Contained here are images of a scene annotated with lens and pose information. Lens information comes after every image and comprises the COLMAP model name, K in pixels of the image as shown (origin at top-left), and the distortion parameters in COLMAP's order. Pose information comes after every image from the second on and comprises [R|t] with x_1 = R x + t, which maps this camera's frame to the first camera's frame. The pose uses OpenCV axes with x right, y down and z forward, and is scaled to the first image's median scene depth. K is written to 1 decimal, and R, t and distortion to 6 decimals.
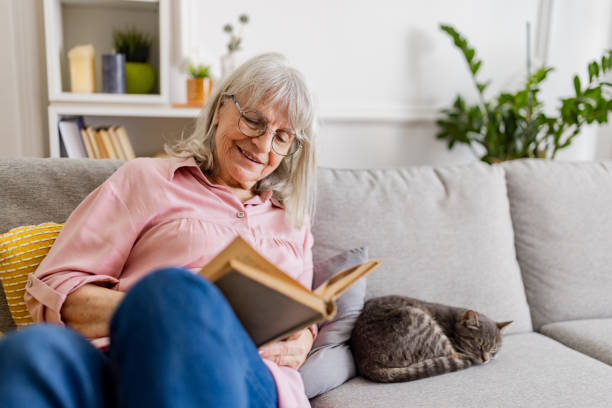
lens RADIAL K [[570.2, 0, 297.3], [0, 570.2, 203.1], [0, 0, 1]] dist [0.003329, 0.004208]
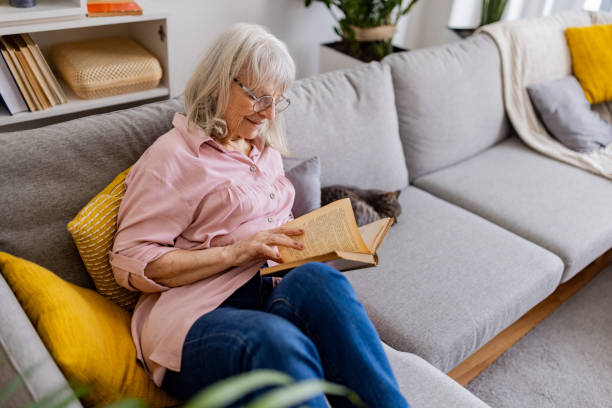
lens RADIAL K [[567.8, 0, 306.0], [0, 567.8, 204.0], [0, 0, 1]] dist [0.002633, -0.000598]
pose [[0.916794, -0.175319, 0.358822, -0.340830], [0.025756, 0.922574, 0.384959, -0.283419], [-0.398530, -0.343686, 0.850326, -0.126009]]
